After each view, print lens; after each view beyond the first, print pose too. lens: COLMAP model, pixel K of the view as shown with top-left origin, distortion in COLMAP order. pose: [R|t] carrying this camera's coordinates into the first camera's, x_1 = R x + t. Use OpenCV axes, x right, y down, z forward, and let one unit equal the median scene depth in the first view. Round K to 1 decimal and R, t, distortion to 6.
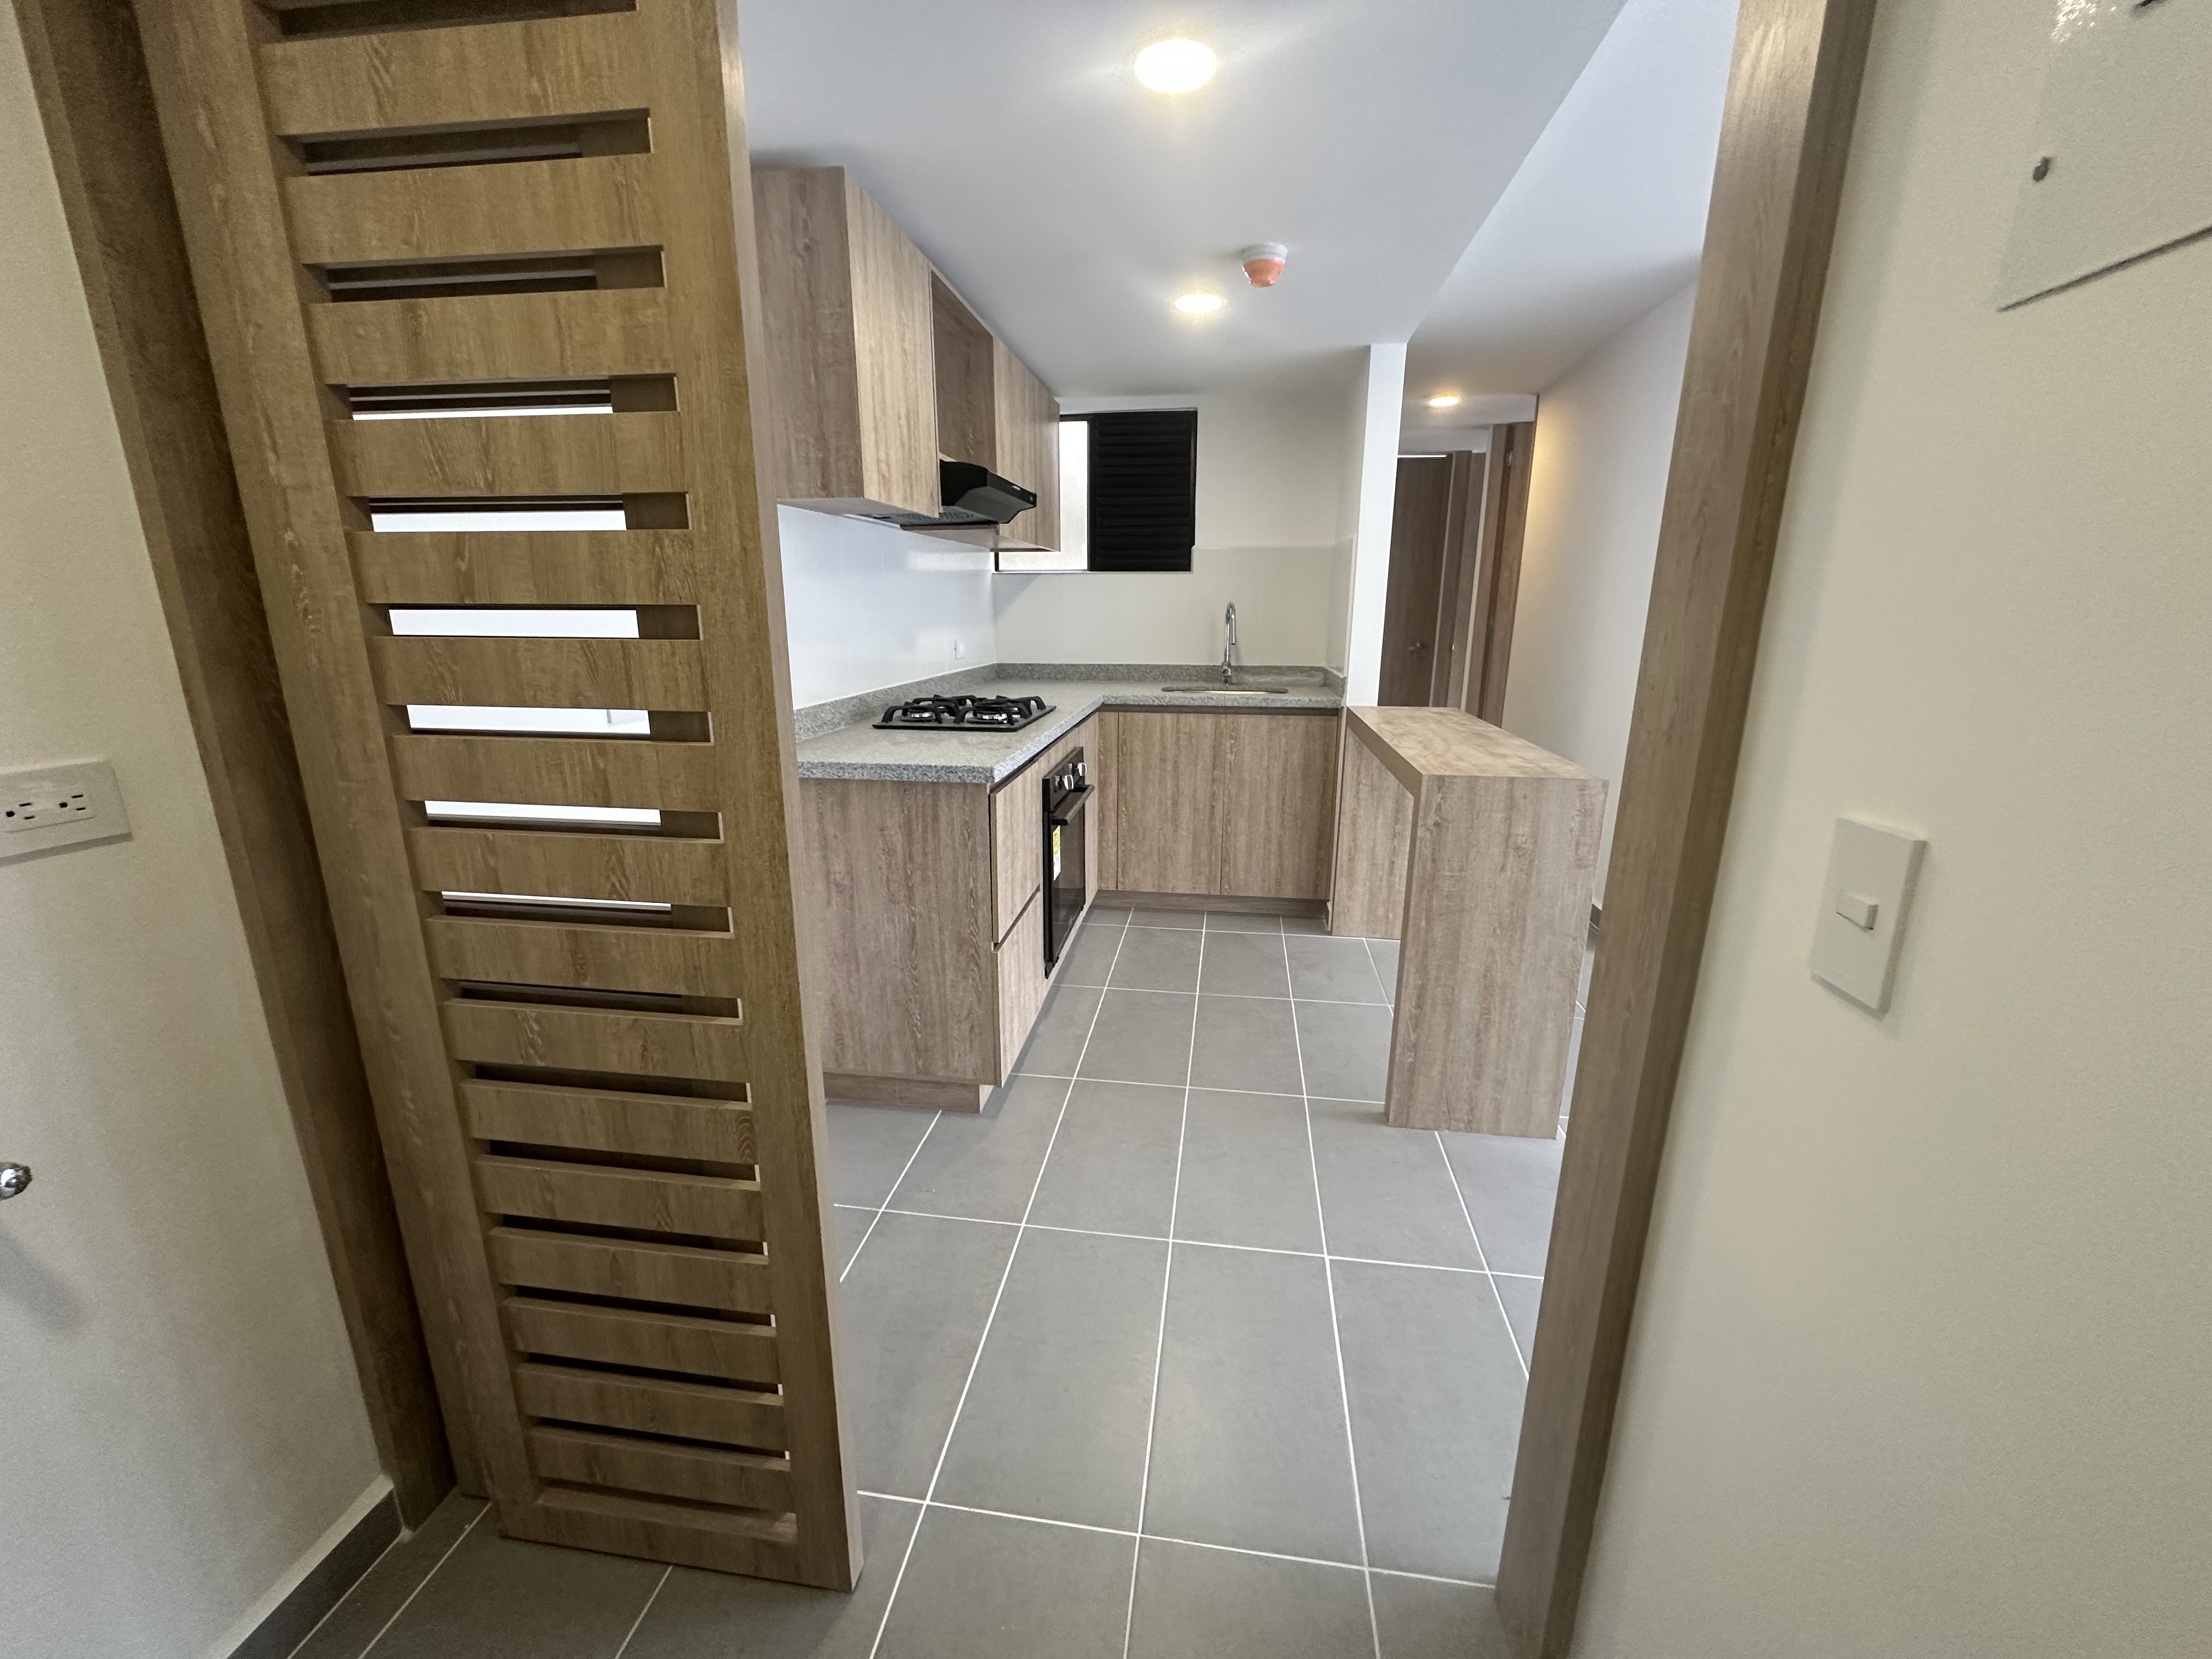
lens RADIAL K [[883.0, 0, 1102.7], [0, 883.0, 822.7], [0, 0, 1]] dist [0.001649, 0.000146]
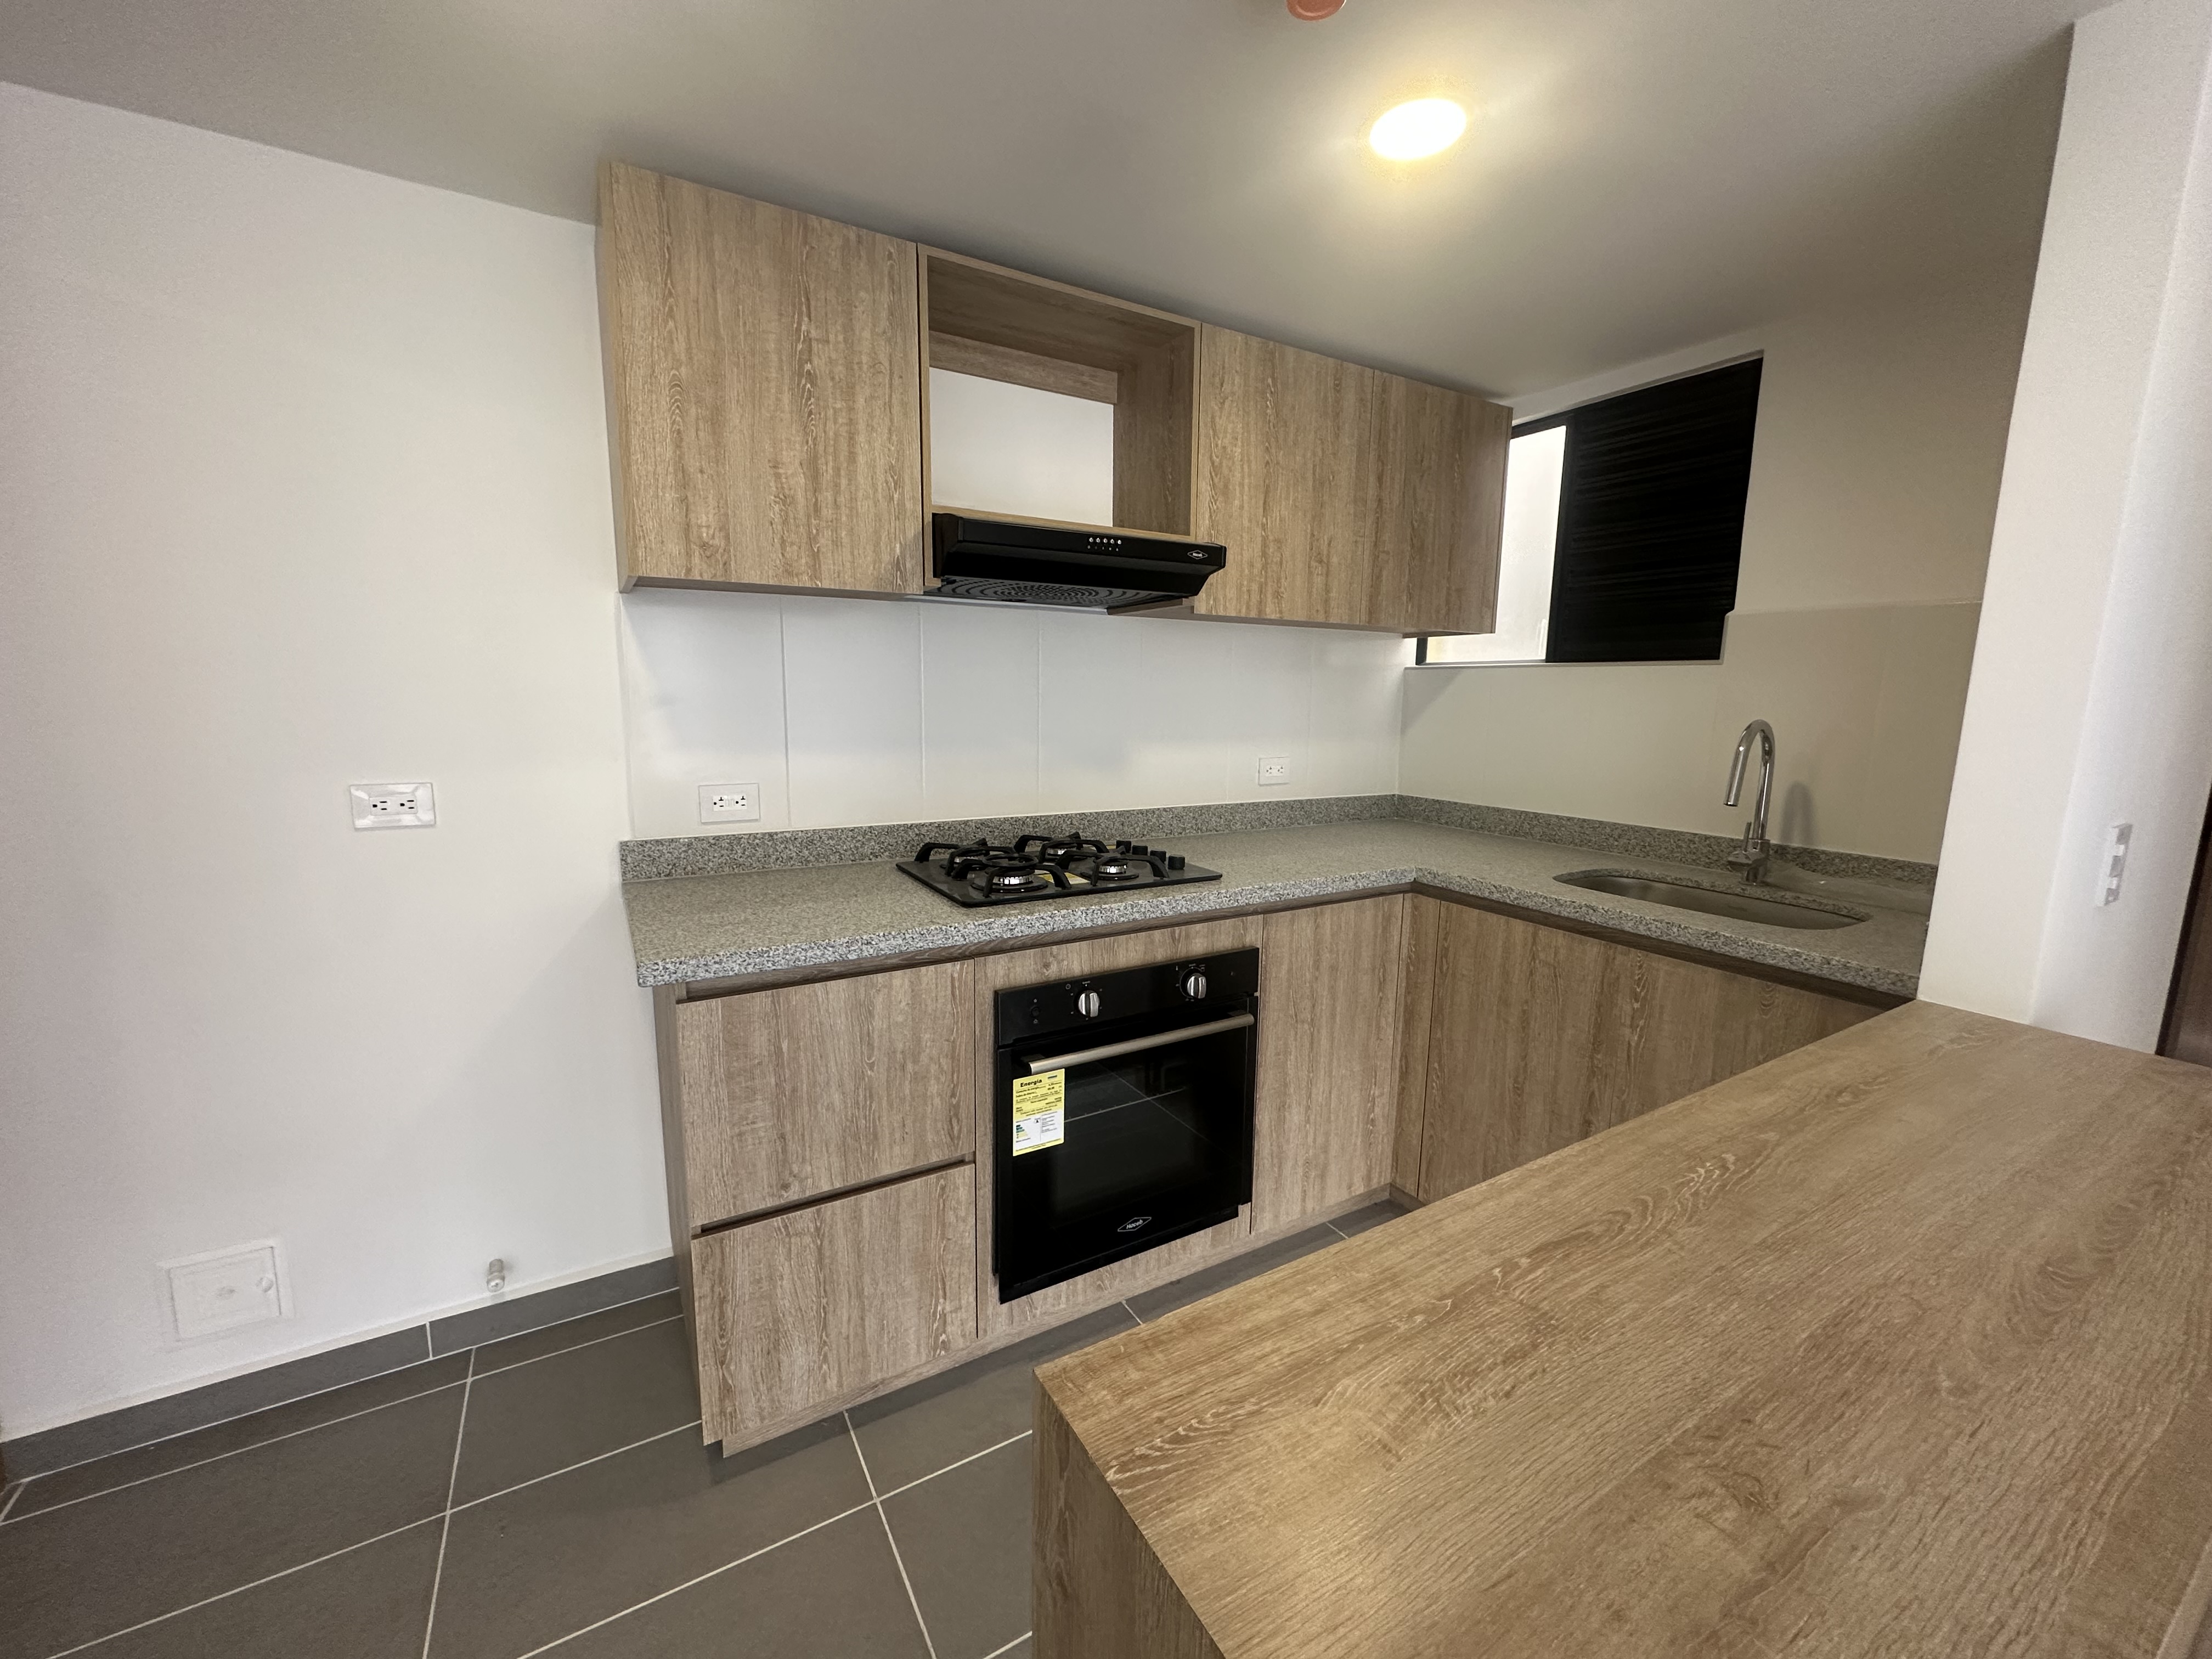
lens RADIAL K [[883.0, 0, 1105.1], [0, 883.0, 827.9], [0, 0, 1]] dist [0.001649, 0.000146]
pose [[0.626824, 0.123656, -0.769286, 0.317491], [-0.198969, 0.979995, -0.004597, -0.124169], [0.753327, 0.155946, 0.638889, 0.454909]]
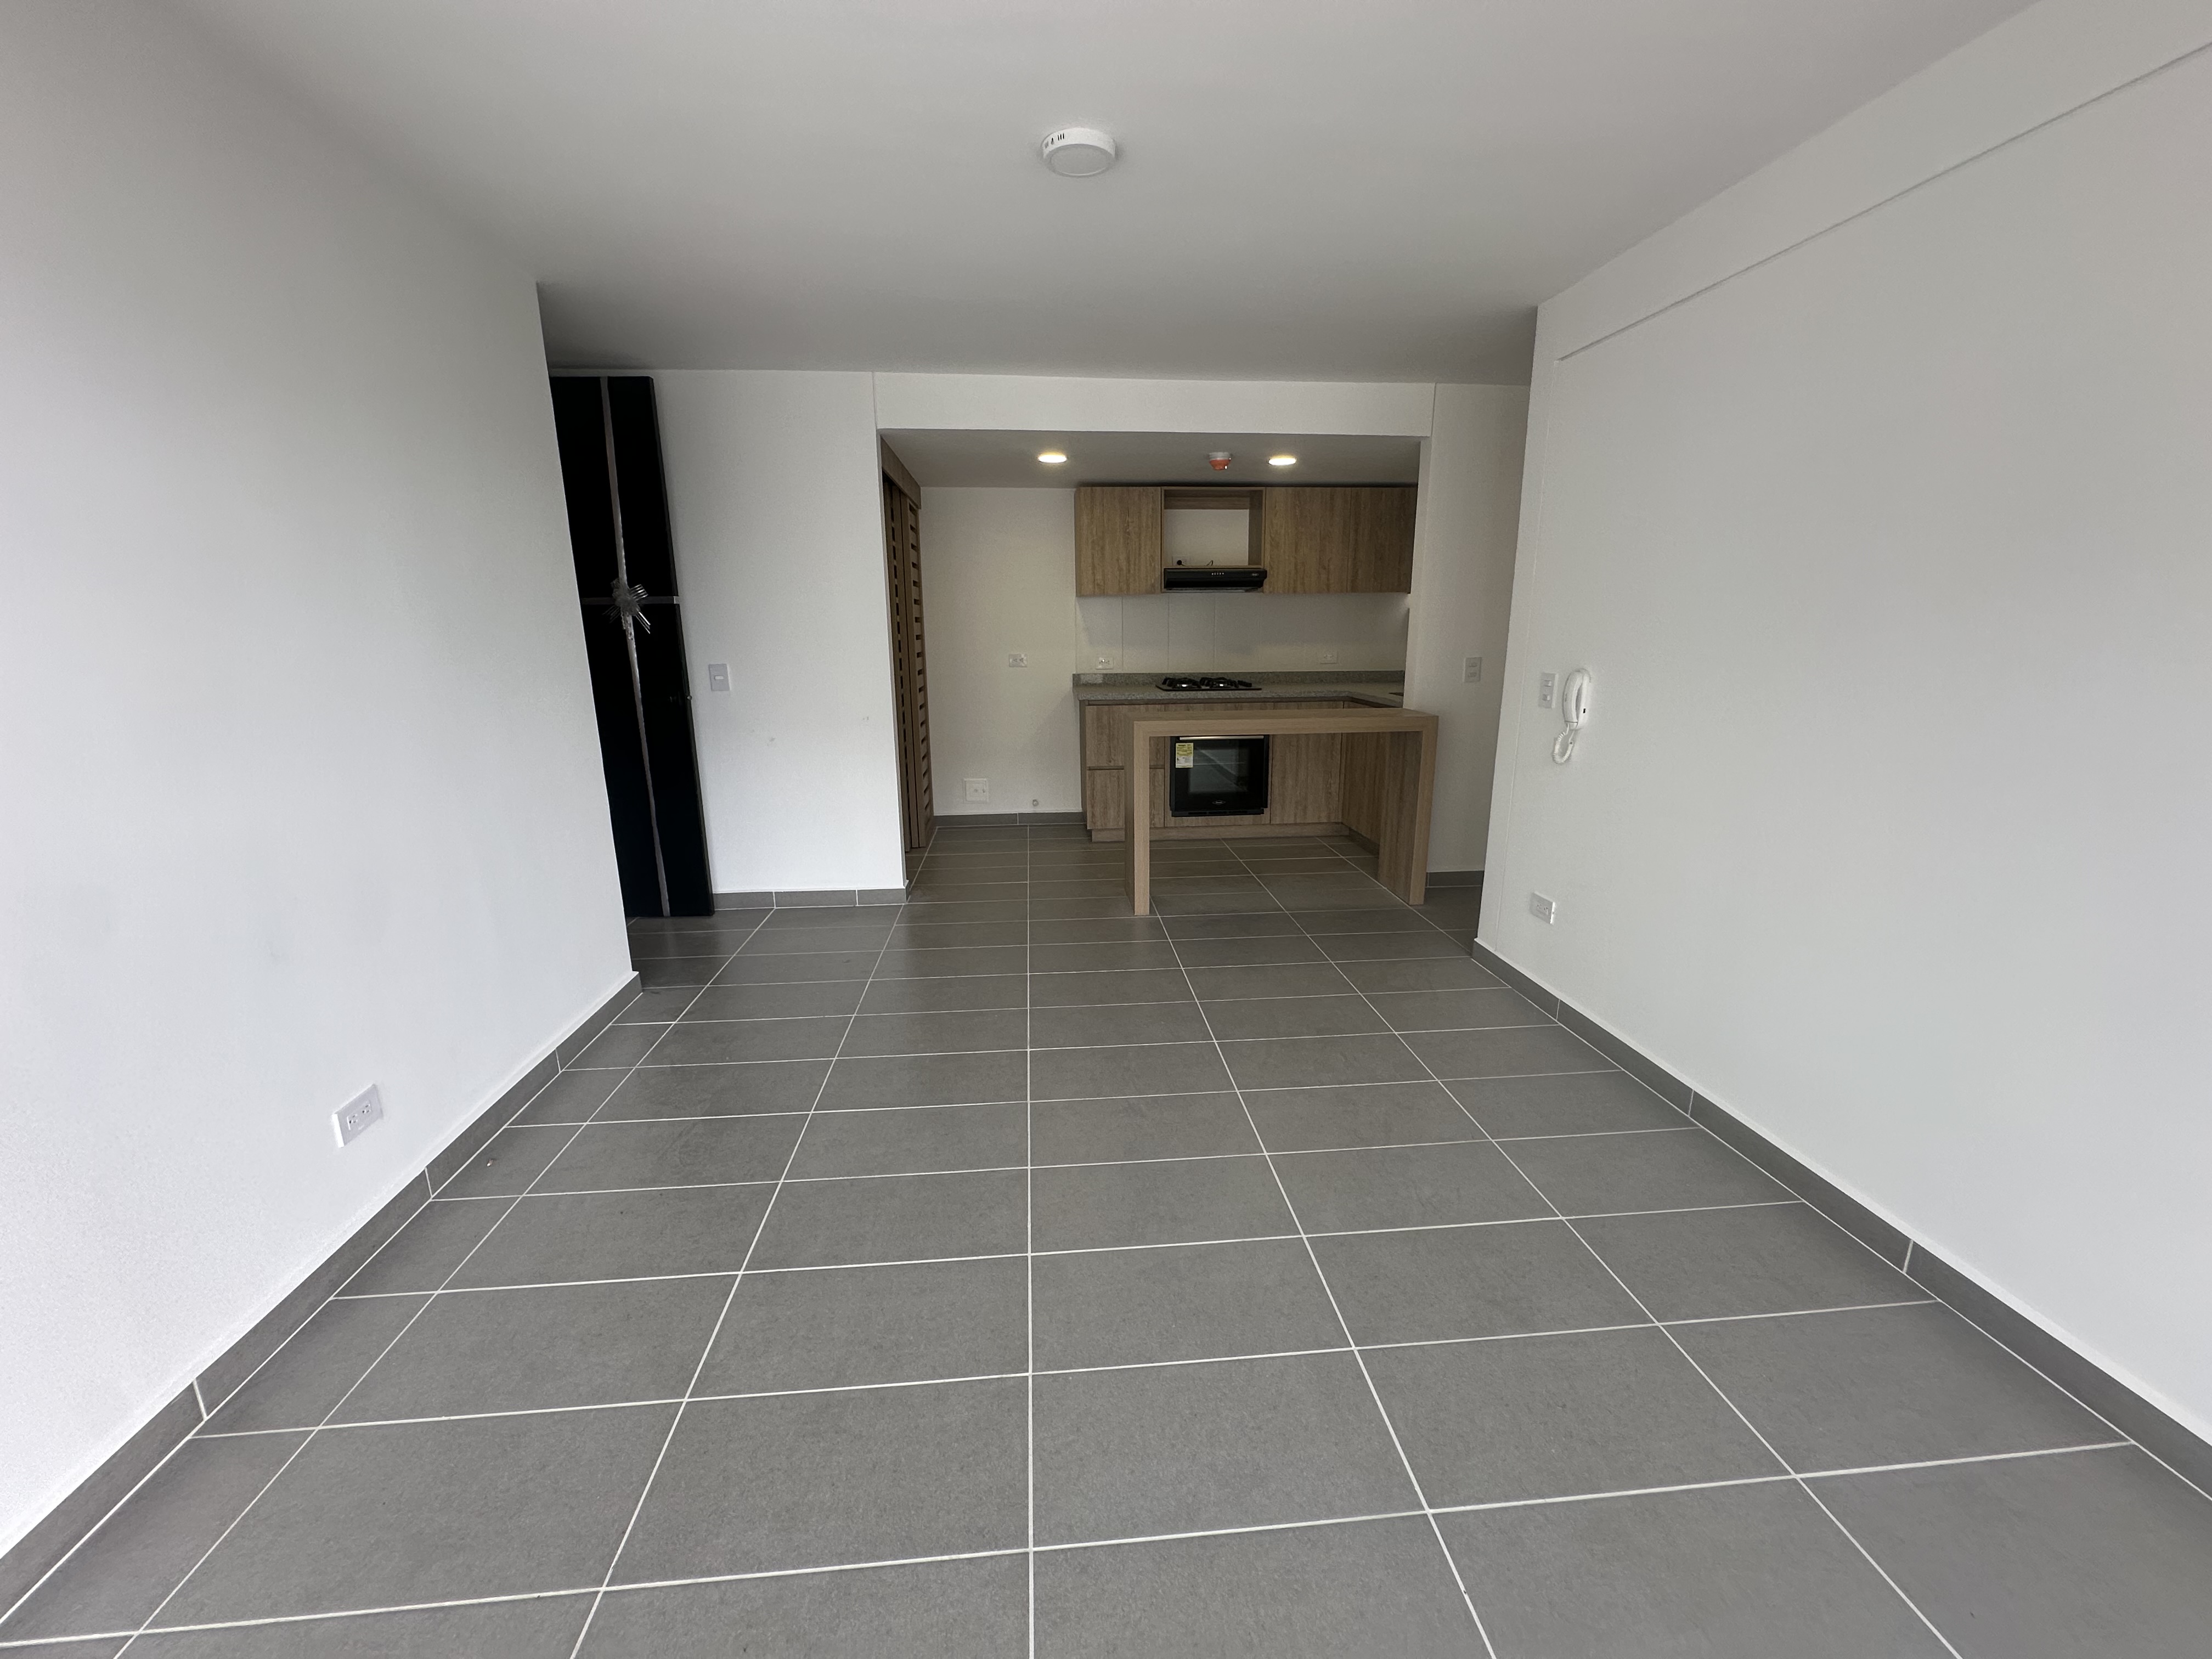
lens RADIAL K [[883.0, 0, 1109.1], [0, 883.0, 827.4], [0, 0, 1]] dist [0.001649, 0.000146]
pose [[0.236290, 0.211031, -0.948490, 1.377146], [-0.224988, 0.961486, 0.157873, -0.063870], [0.945276, 0.176095, 0.274670, 0.235942]]
